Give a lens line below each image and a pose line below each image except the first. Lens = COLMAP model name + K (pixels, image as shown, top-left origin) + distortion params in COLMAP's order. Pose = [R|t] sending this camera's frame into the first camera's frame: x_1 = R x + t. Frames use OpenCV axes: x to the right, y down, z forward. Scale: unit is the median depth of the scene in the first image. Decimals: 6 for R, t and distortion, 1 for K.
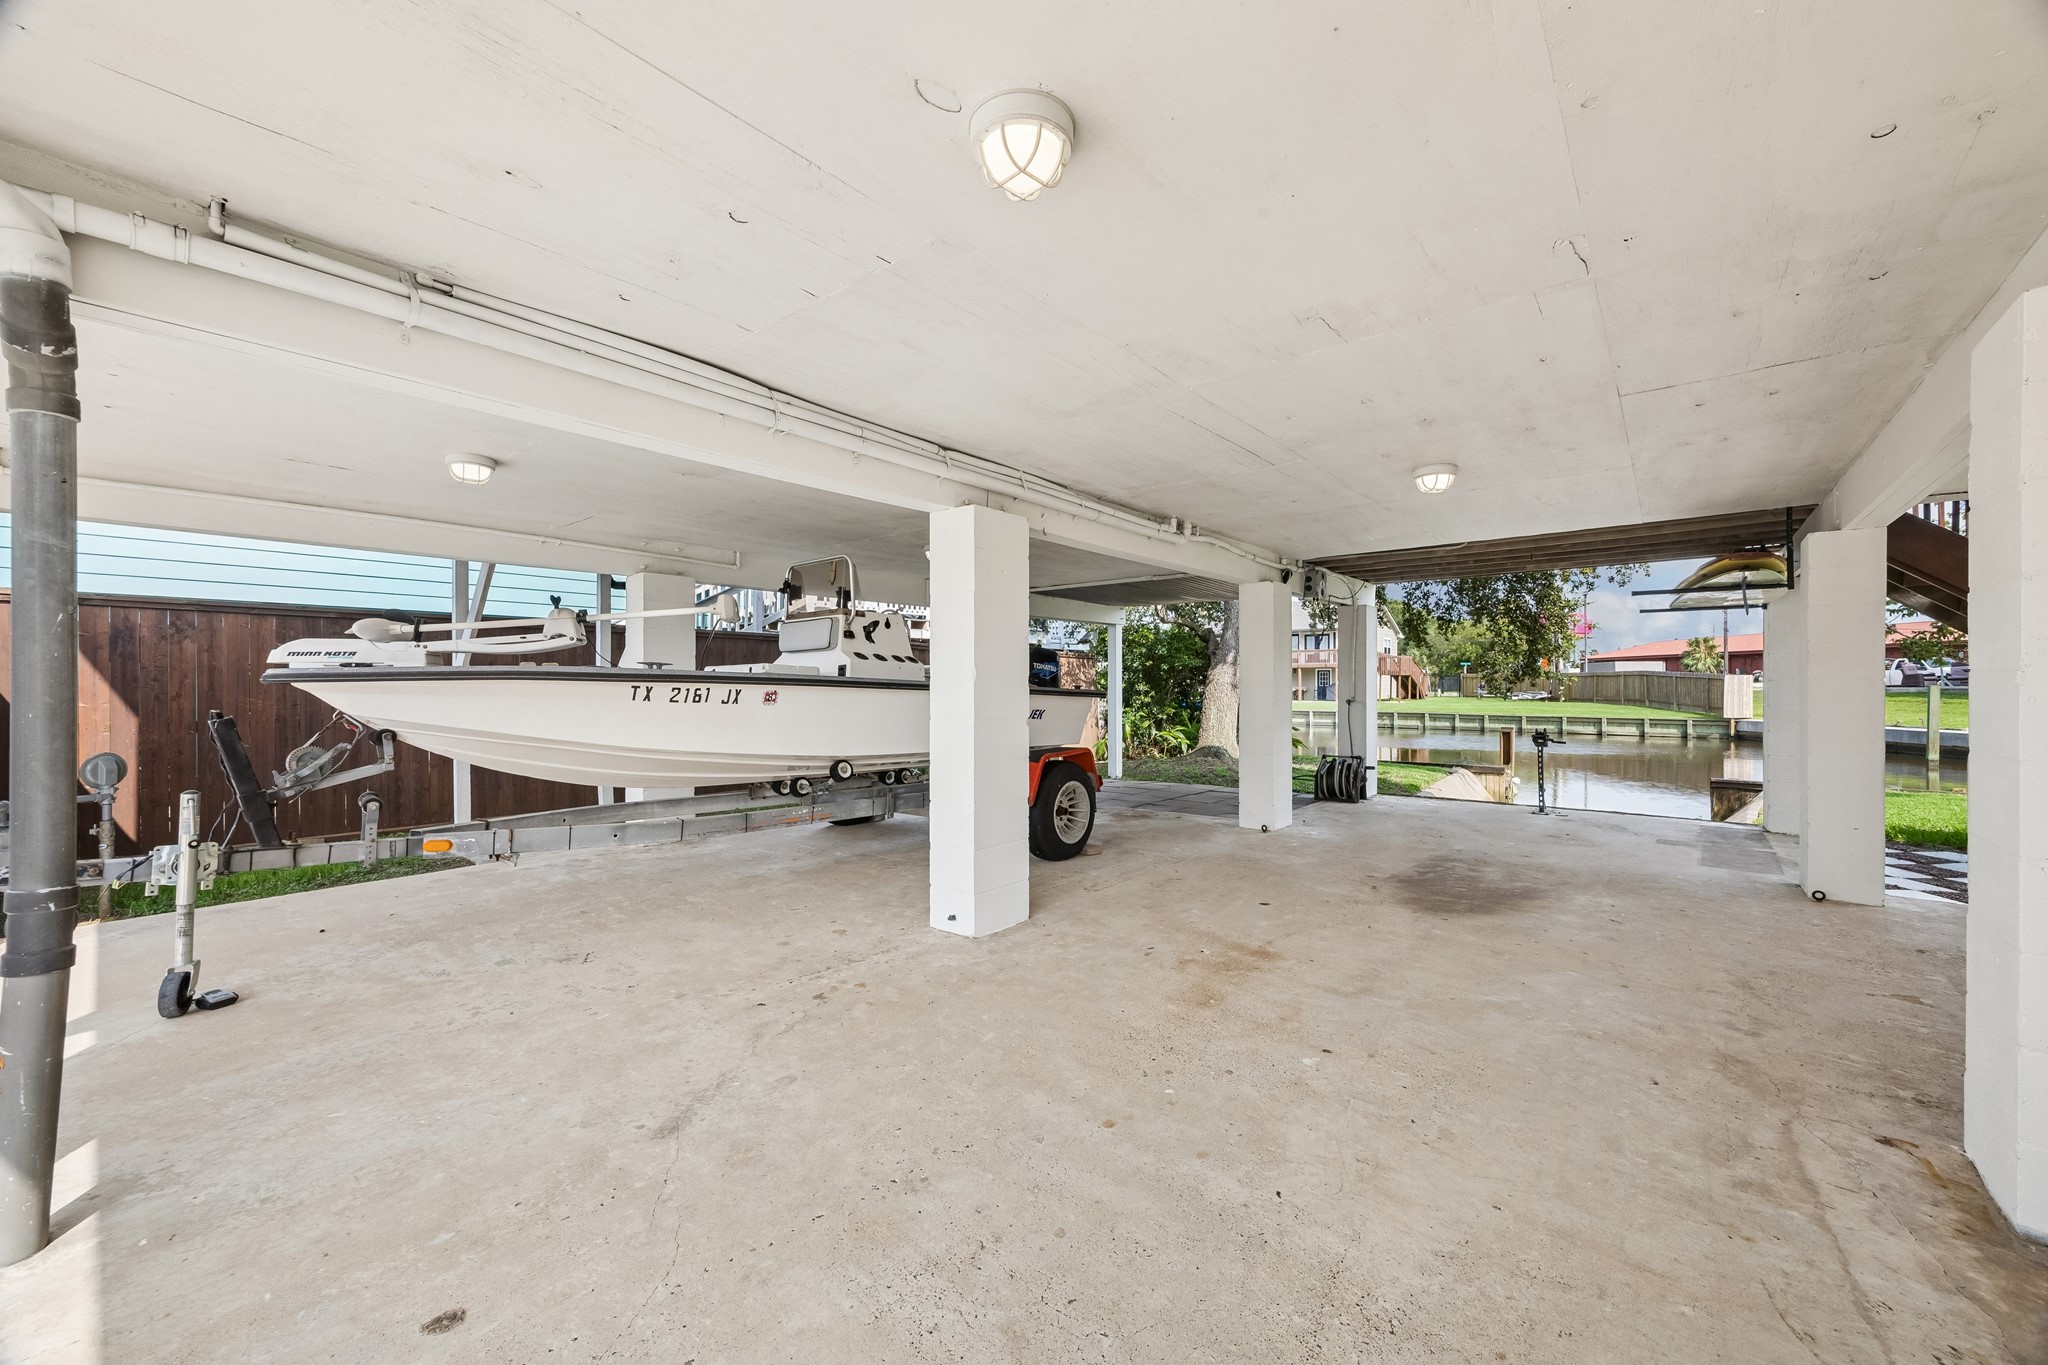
lens RADIAL K [[776.5, 0, 1024.0], [0, 776.5, 682.5], [0, 0, 1]] dist [-0.001830, -0.000066]
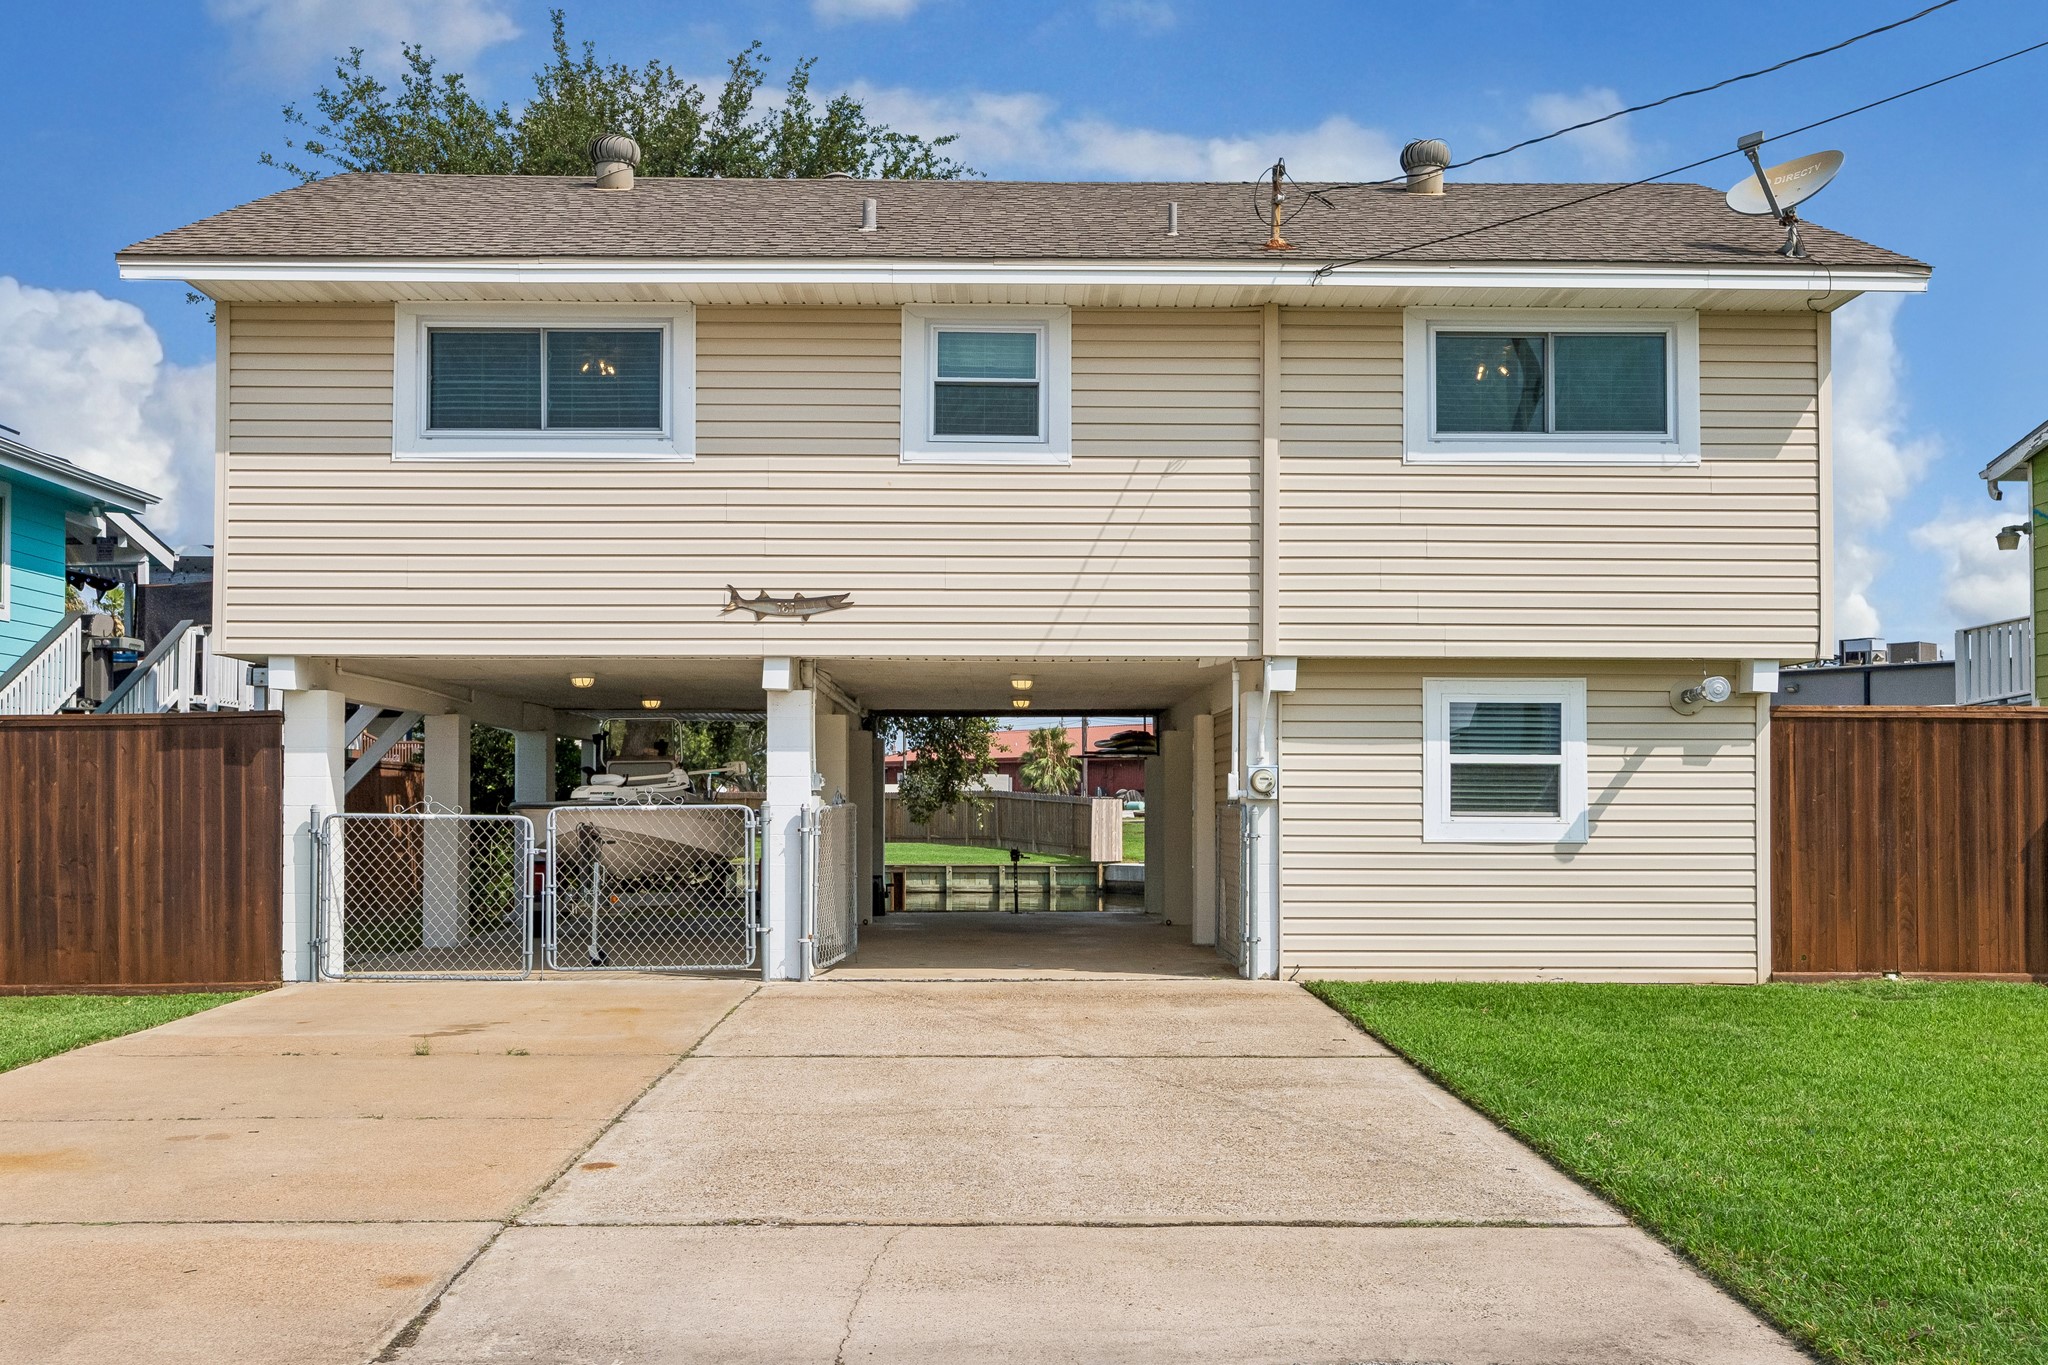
lens RADIAL K [[2097.7, 0, 1024.0], [0, 2097.7, 682.5], [0, 0, 1]] dist [0.000221, 0.007516]
pose [[0.755877, 0.041462, 0.653399, -0.353522], [-0.002580, 0.998174, -0.060355, 0.000054], [-0.654708, 0.043935, 0.754604, -0.359796]]
